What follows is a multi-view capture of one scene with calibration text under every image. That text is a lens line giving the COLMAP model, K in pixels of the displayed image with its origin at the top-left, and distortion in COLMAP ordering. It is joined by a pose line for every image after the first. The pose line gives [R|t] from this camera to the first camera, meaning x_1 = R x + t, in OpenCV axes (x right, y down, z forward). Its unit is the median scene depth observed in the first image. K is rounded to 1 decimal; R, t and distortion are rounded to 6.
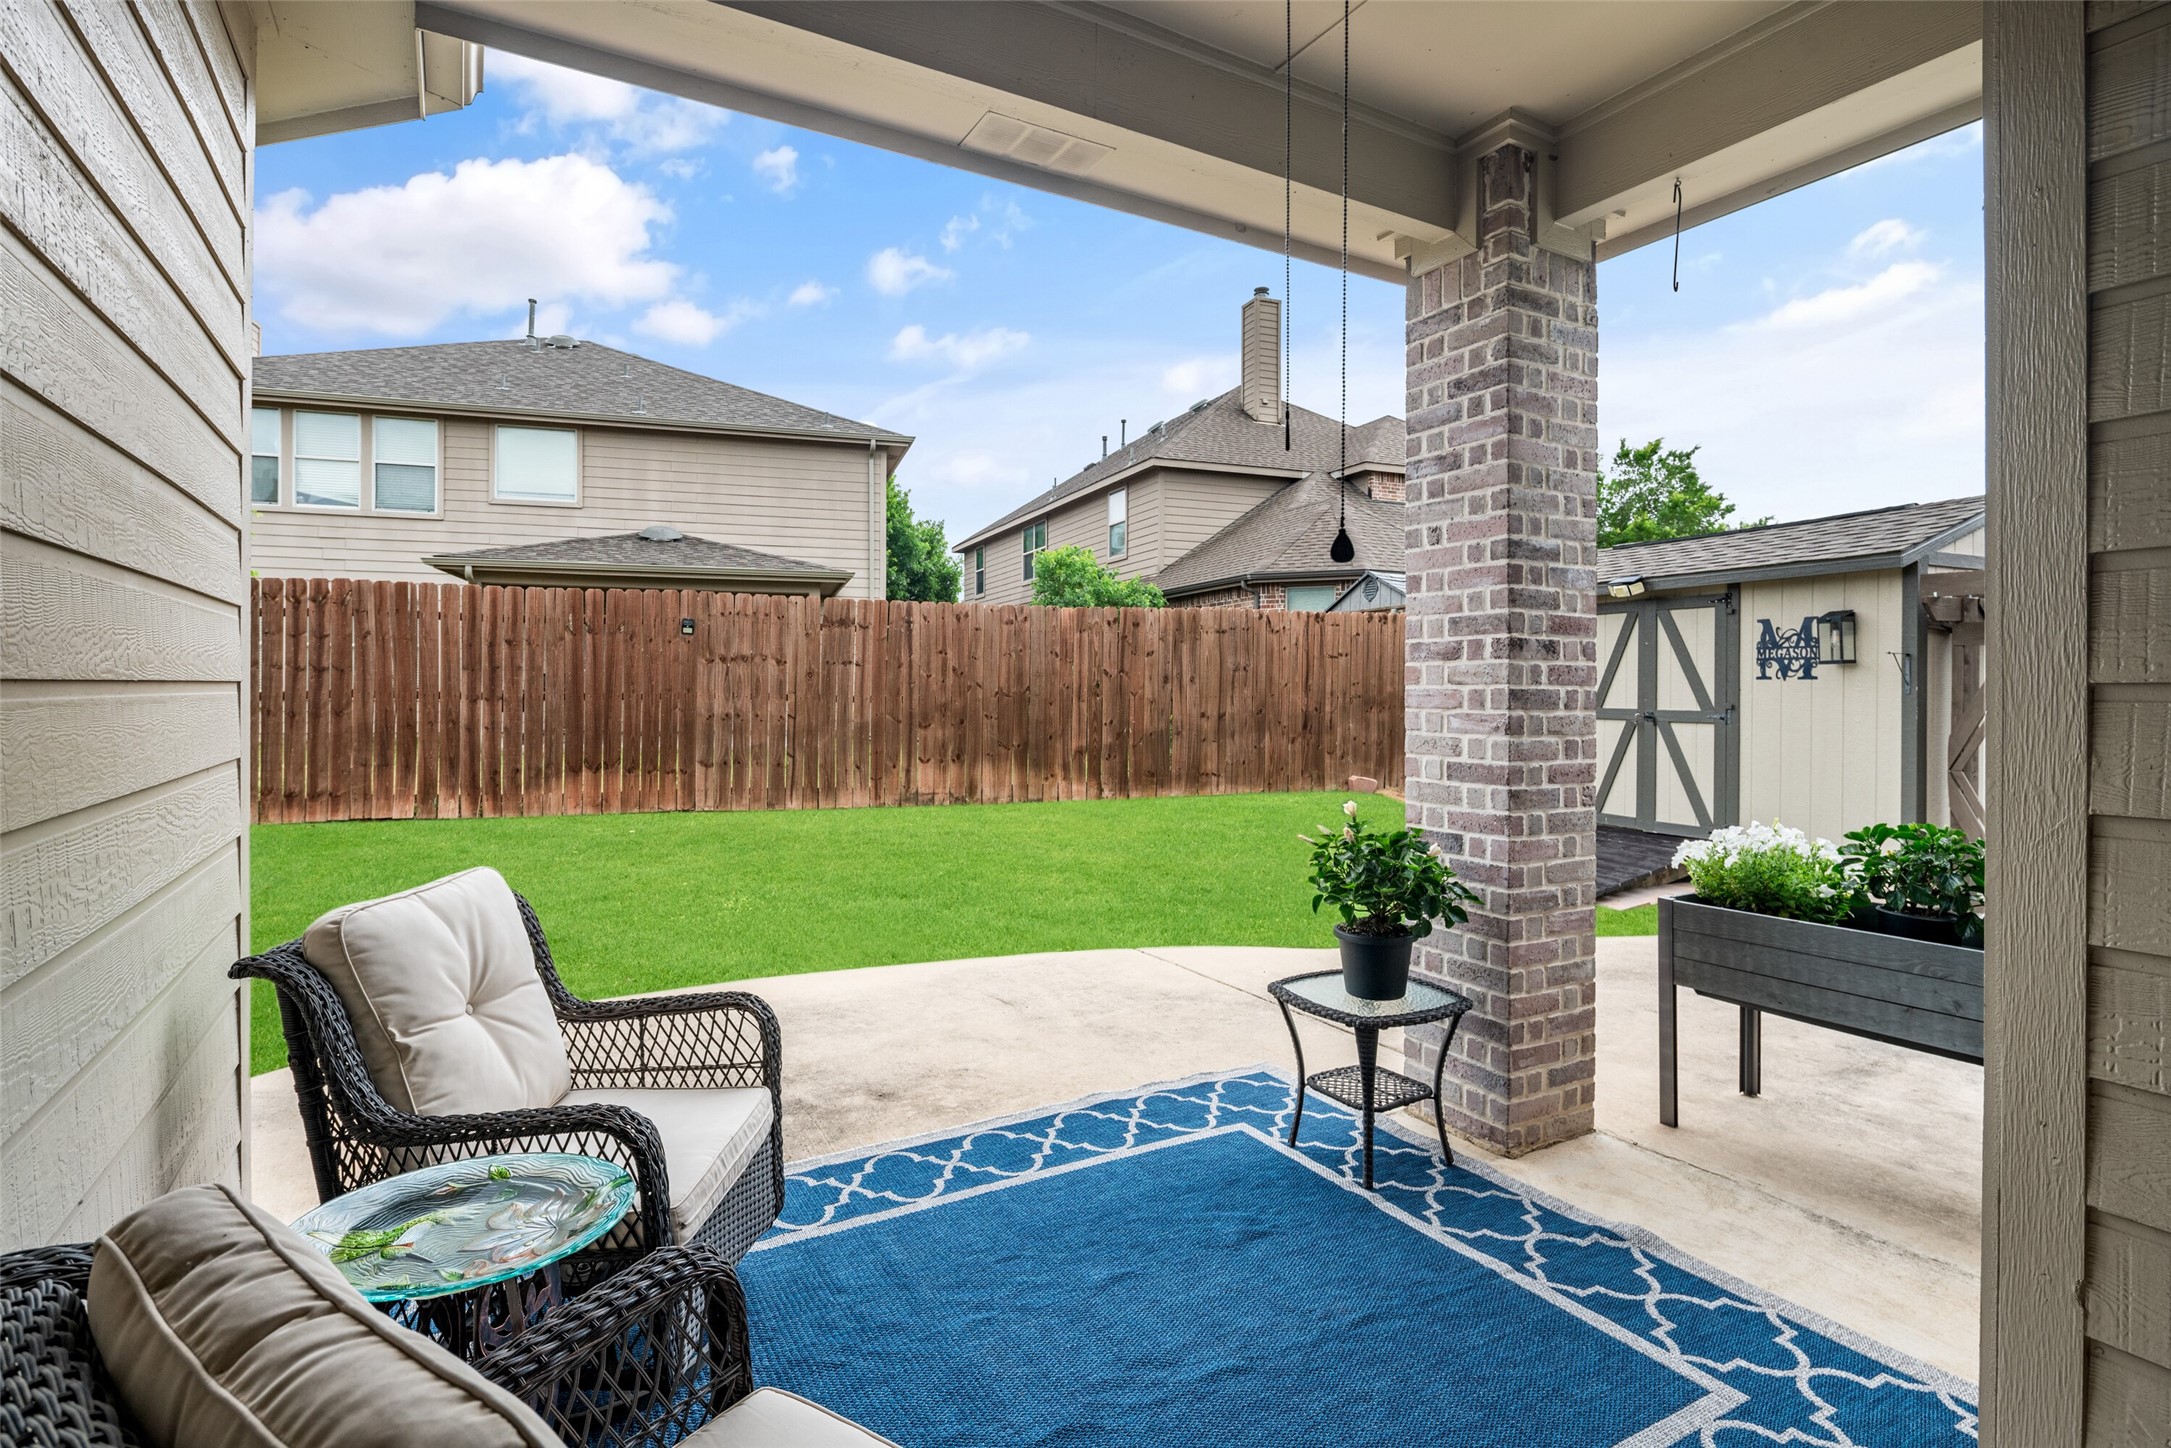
lens RADIAL K [[1164.2, 0, 1129.6], [0, 1164.2, 697.2], [0, 0, 1]] dist [0.000848, -0.000145]
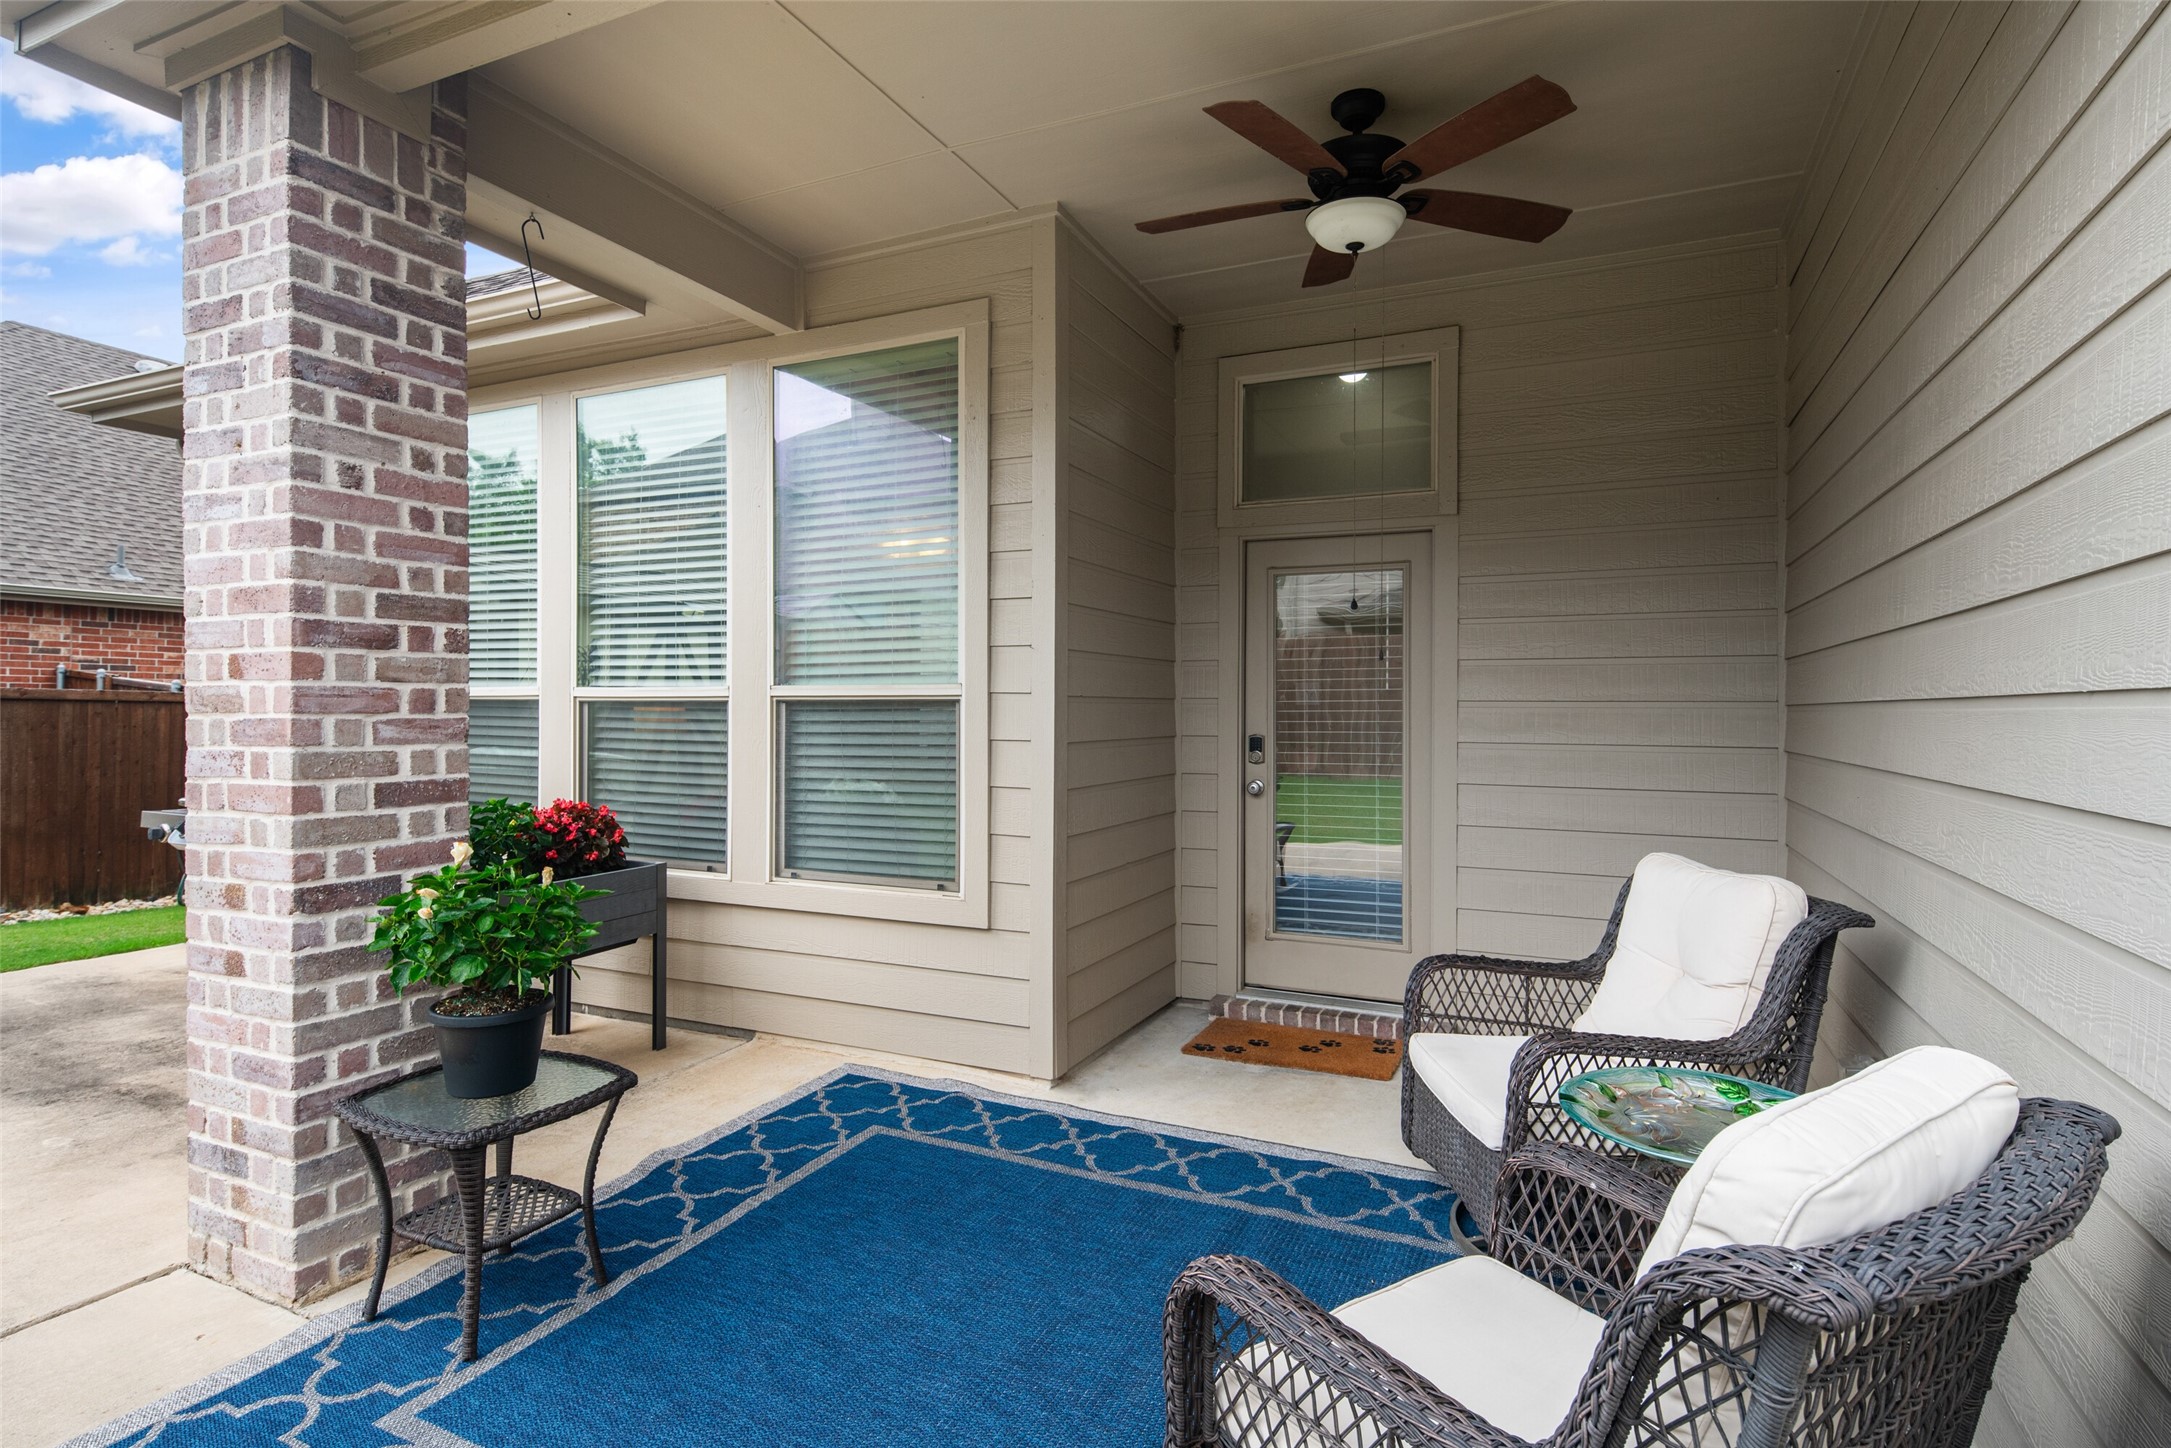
lens RADIAL K [[1043.6, 0, 1013.0], [0, 1043.6, 698.3], [0, 0, 1]] dist [0.002471, -0.002449]
pose [[-0.520422, -0.000220, 0.853909, -0.398543], [-0.005855, 0.999977, -0.003311, 0.000108], [-0.853889, -0.006723, -0.520412, 0.768823]]
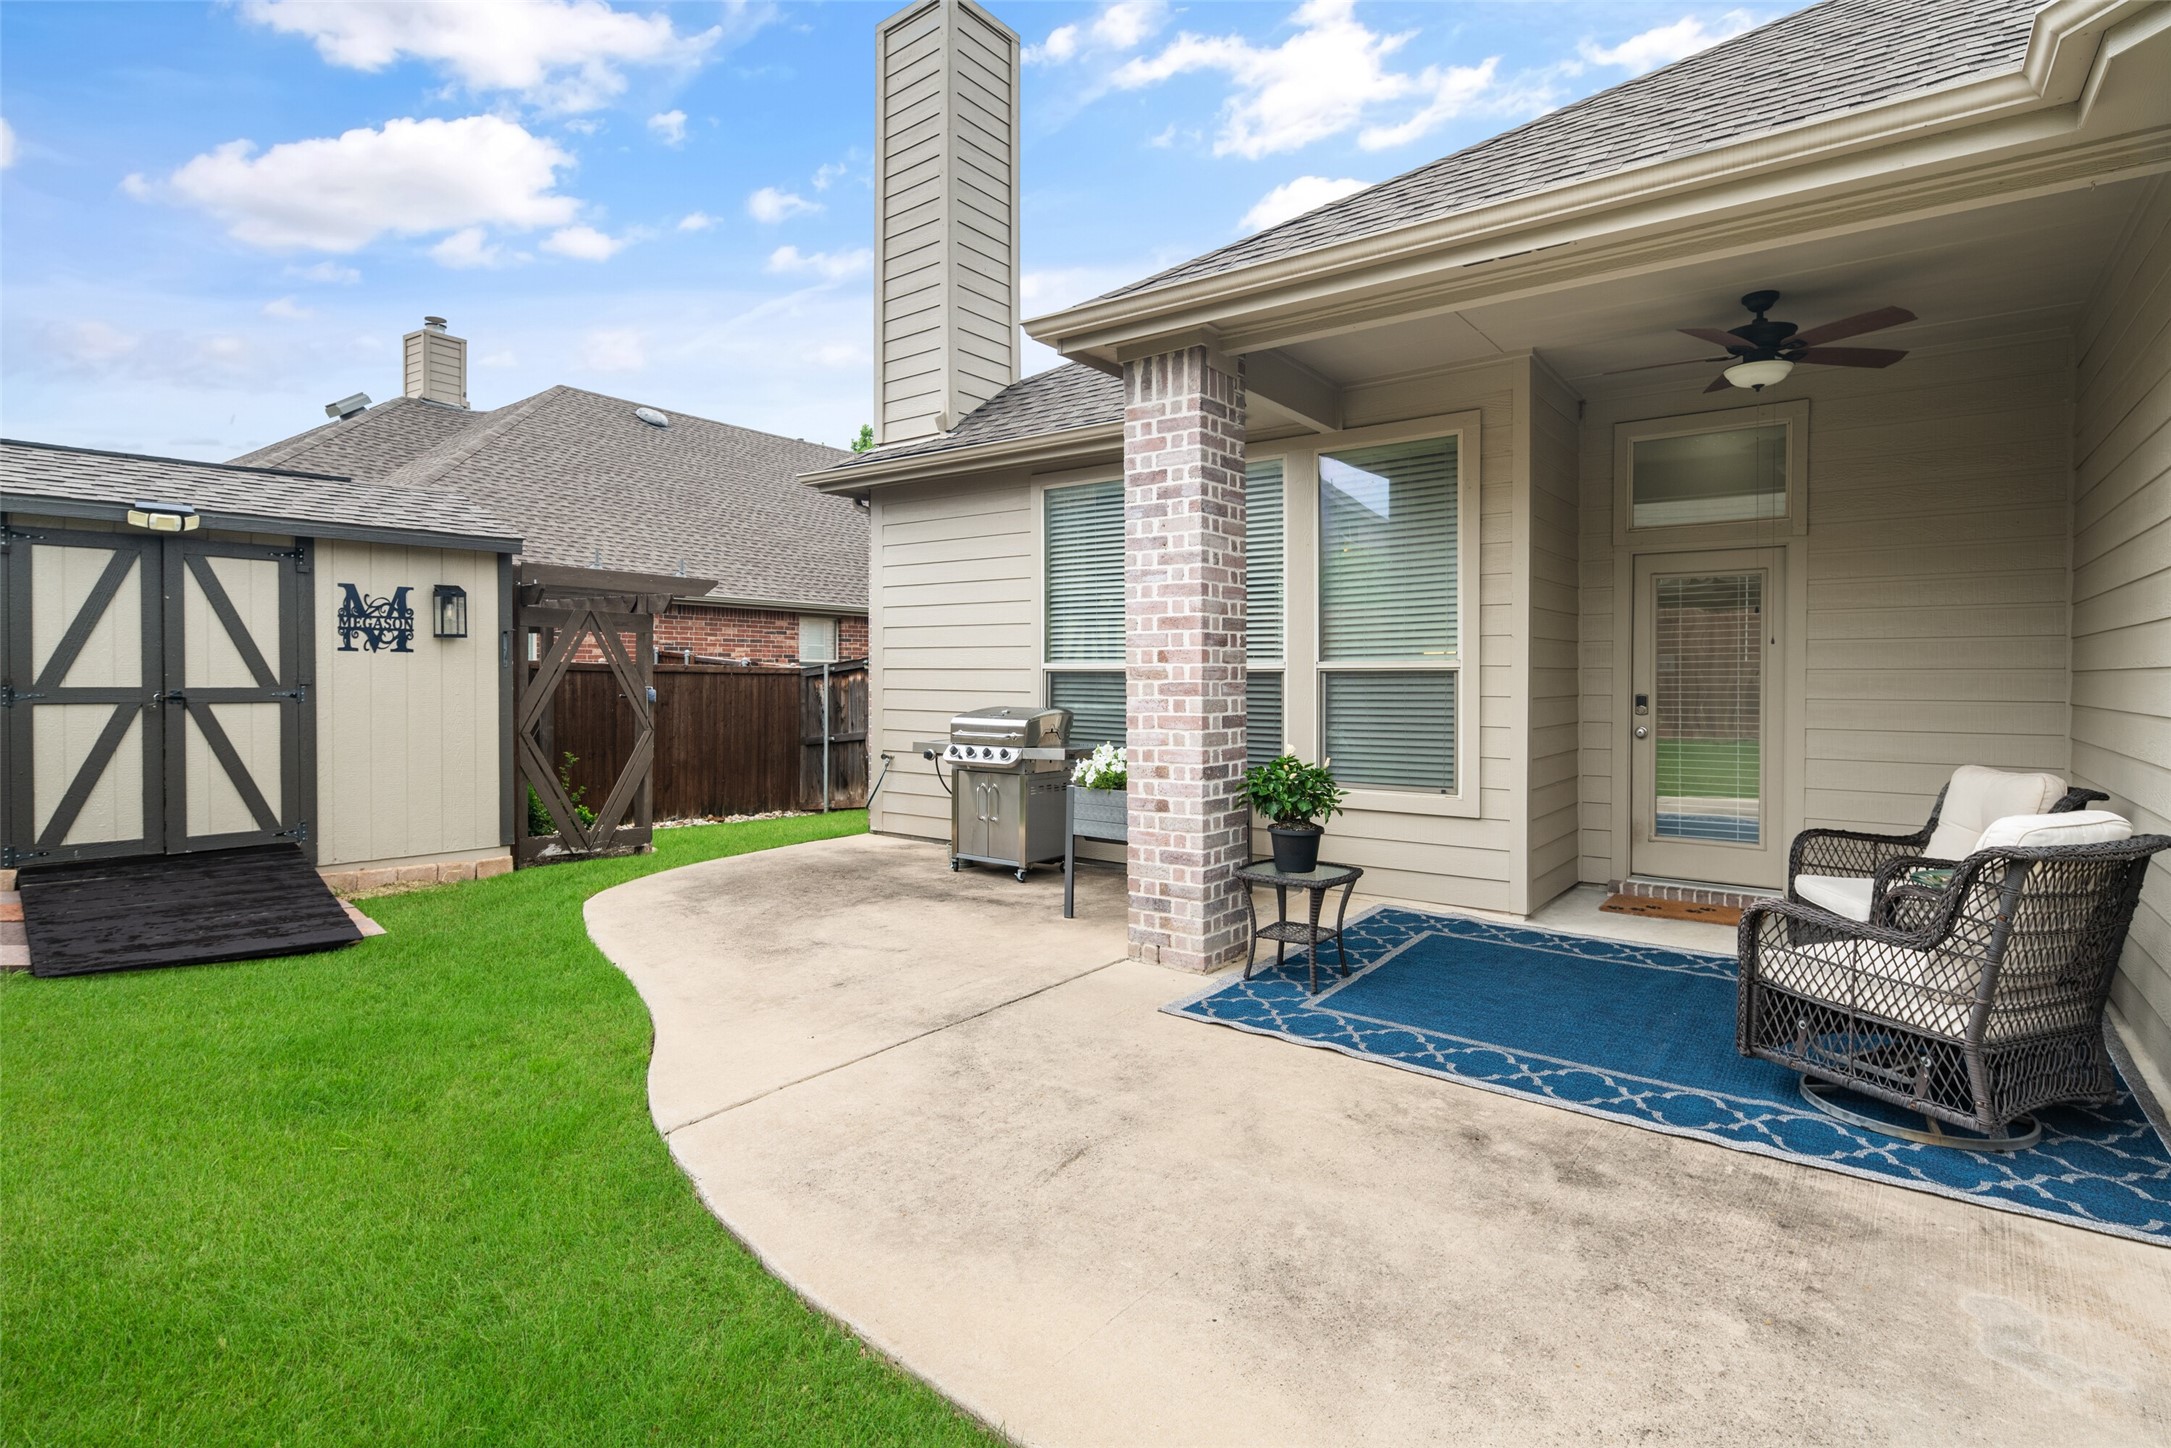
lens RADIAL K [[1043.6, 0, 1058.3], [0, 1043.6, 681.6], [0, 0, 1]] dist [0.002471, -0.002449]
pose [[-0.375580, -0.011318, 0.926721, -0.663205], [-0.000729, 0.999929, 0.011917, -0.002396], [-0.926790, 0.003801, -0.375562, 1.294423]]
